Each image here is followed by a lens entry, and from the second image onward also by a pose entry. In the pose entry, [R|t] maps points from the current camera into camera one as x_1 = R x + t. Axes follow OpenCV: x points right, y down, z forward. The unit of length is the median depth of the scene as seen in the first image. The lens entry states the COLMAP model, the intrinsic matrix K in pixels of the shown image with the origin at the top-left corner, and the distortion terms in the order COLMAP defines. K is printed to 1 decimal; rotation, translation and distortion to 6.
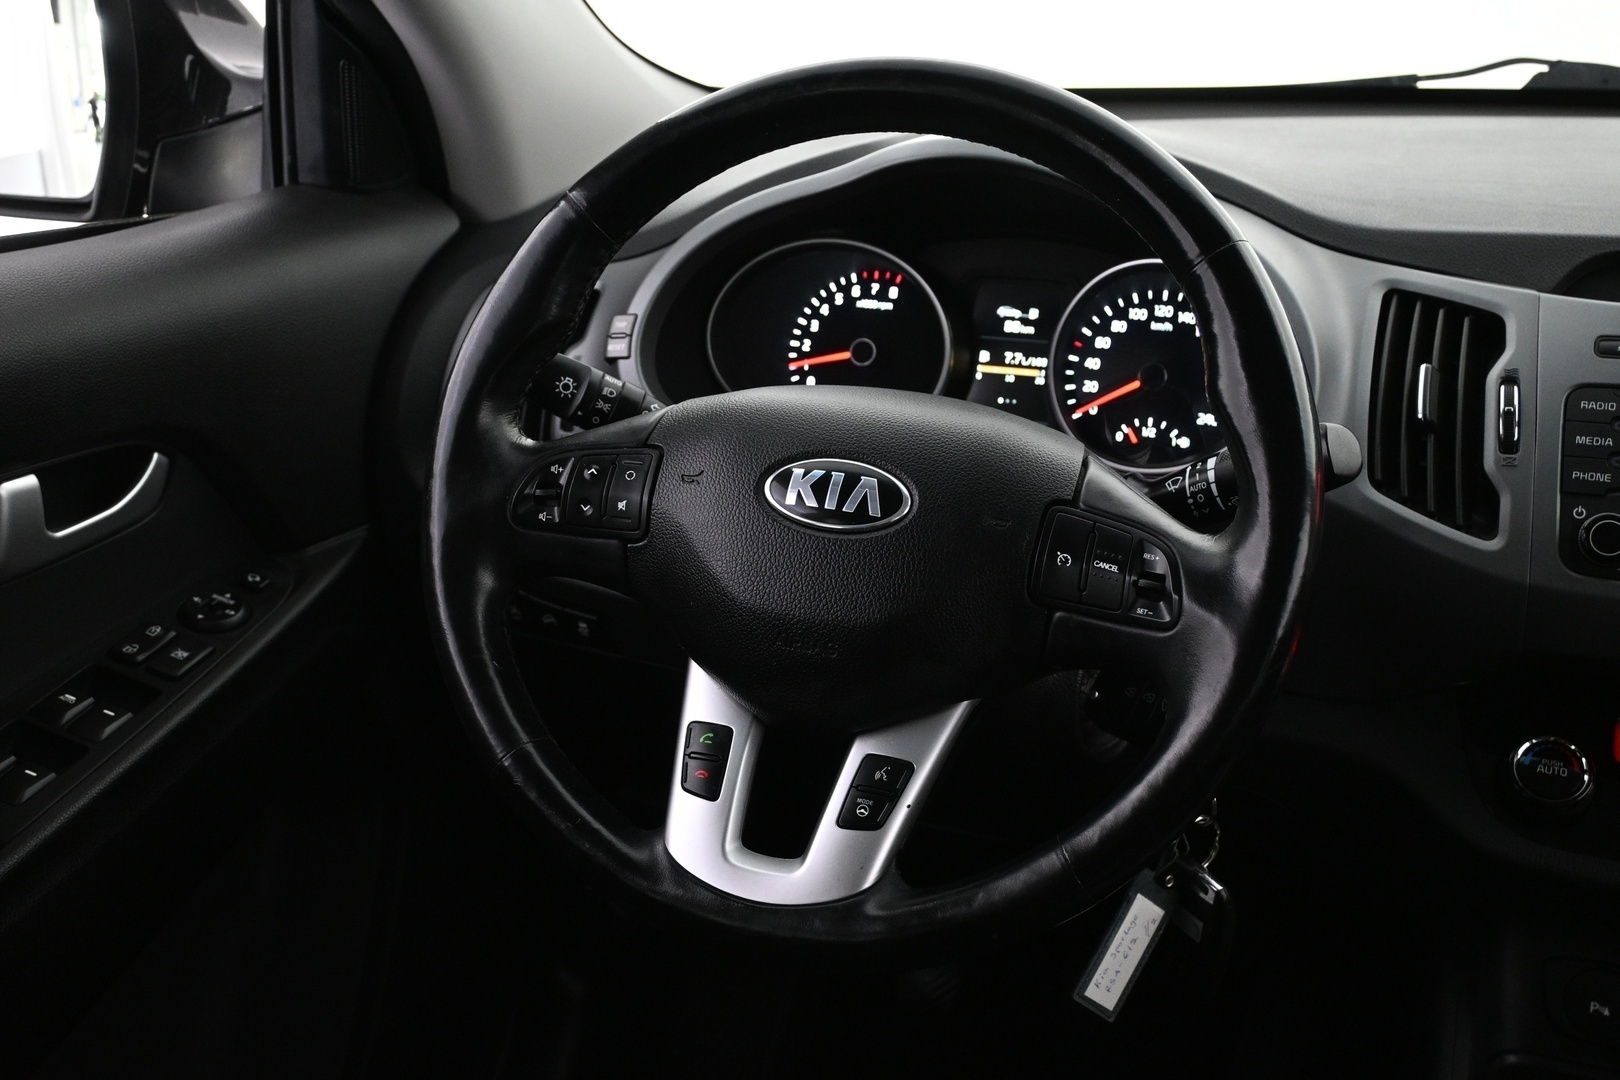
lens RADIAL K [[1715.0, 0, 800.8], [0, 1715.0, 547.8], [0, 0, 1]] dist [-0.000774, 0.000000]
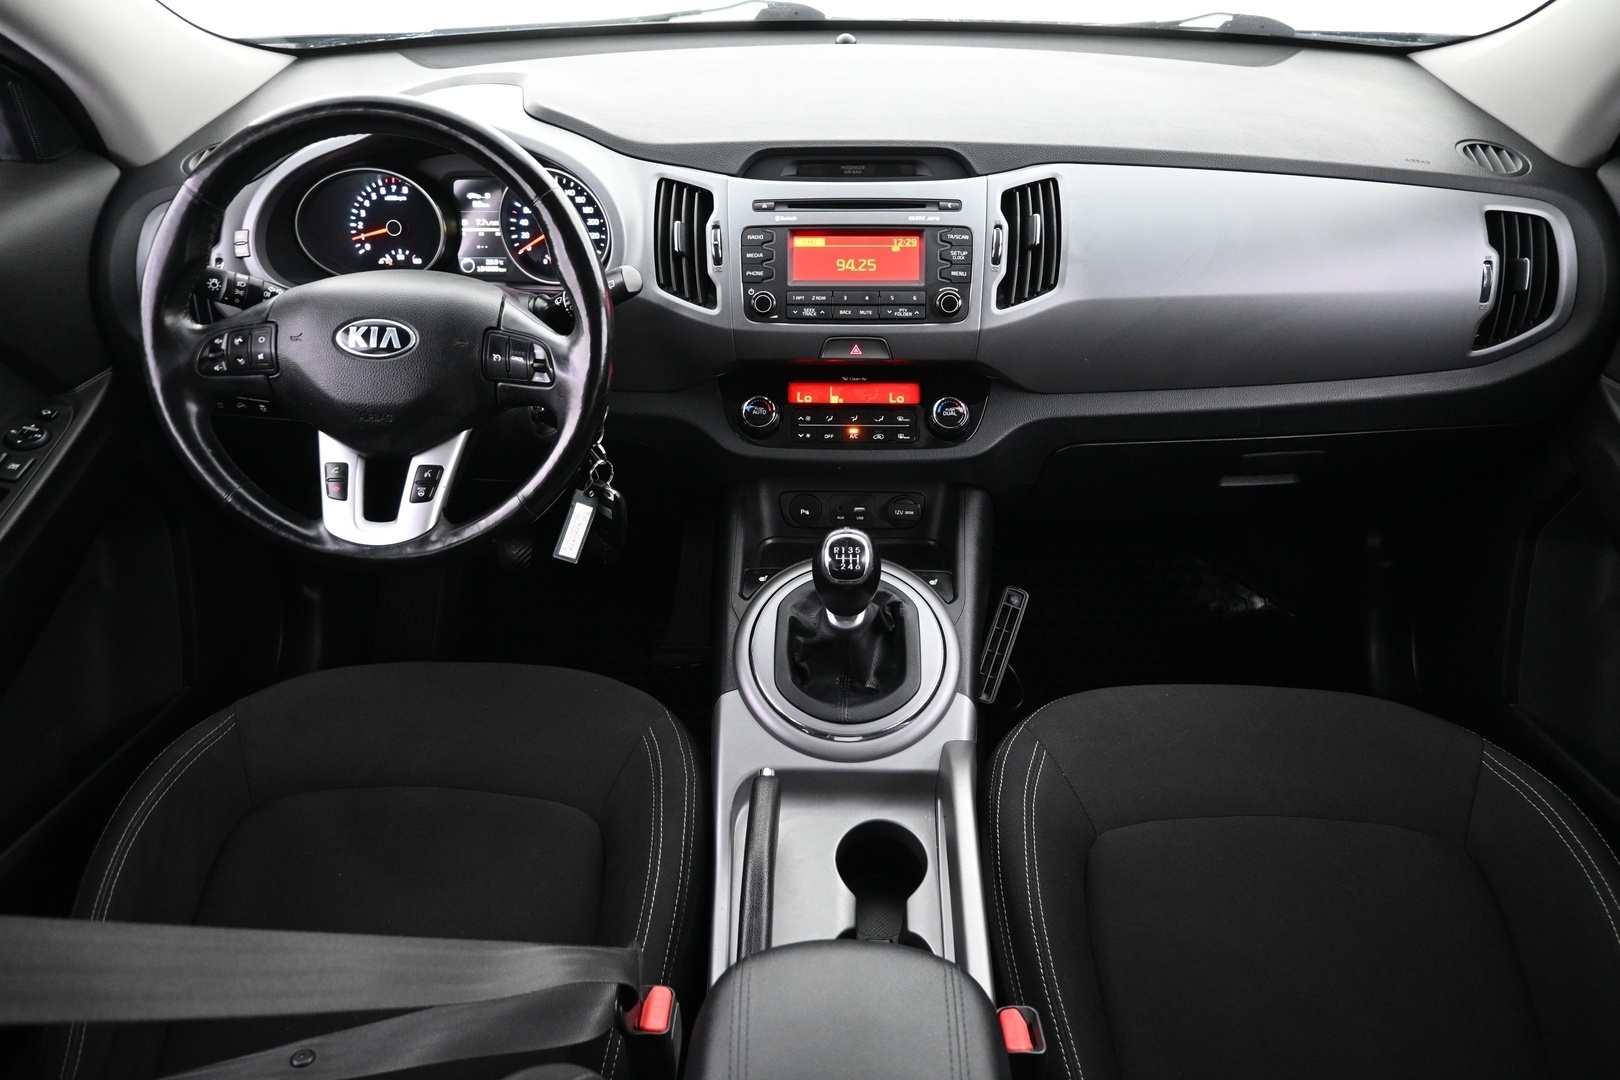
lens RADIAL K [[1096.4, 0, 815.4], [0, 1096.4, 545.3], [0, 0, 1]] dist [-0.010209, 0.006957]
pose [[0.942427, -0.192508, 0.273444, 0.095423], [0.113011, 0.952920, 0.281374, -0.090097], [-0.314738, -0.234272, 0.919813, -0.327027]]
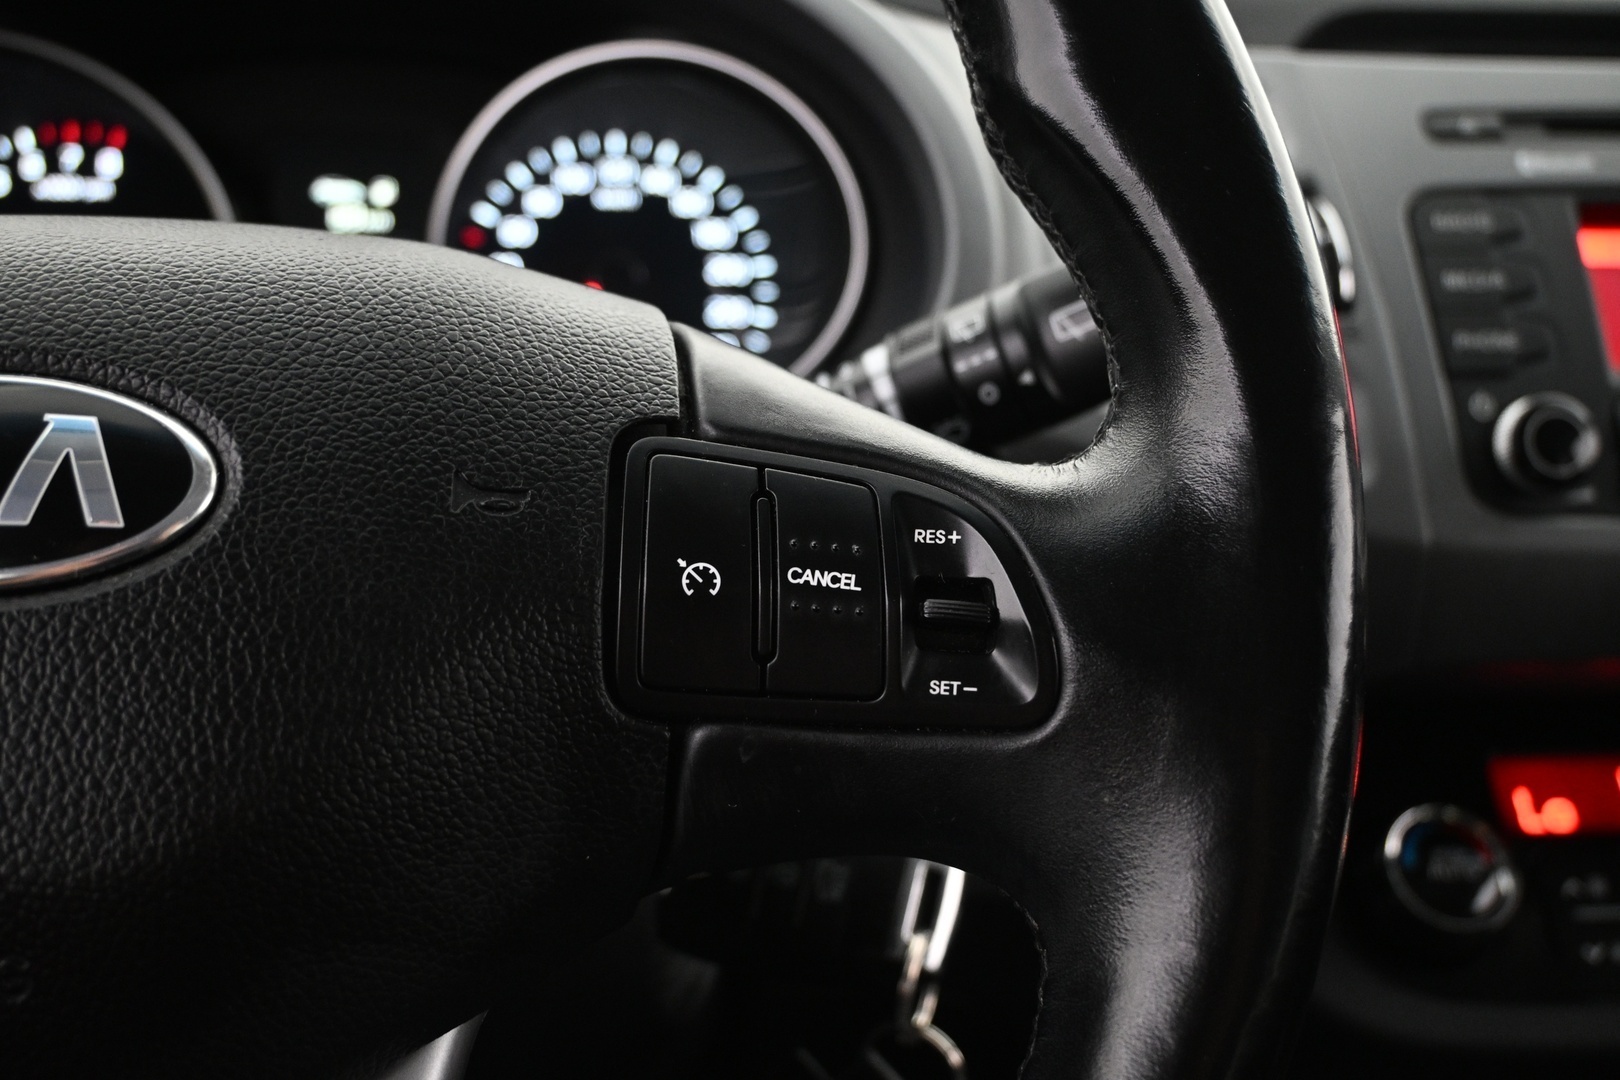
lens RADIAL K [[1633.7, 0, 814.4], [0, 1633.7, 550.5], [0, 0, 1]] dist [-0.011861, 0.000000]
pose [[0.897899, -0.107367, 0.426908, 0.028183], [0.125100, 0.992051, -0.013617, 0.005685], [-0.422052, 0.065632, 0.904193, 0.593812]]
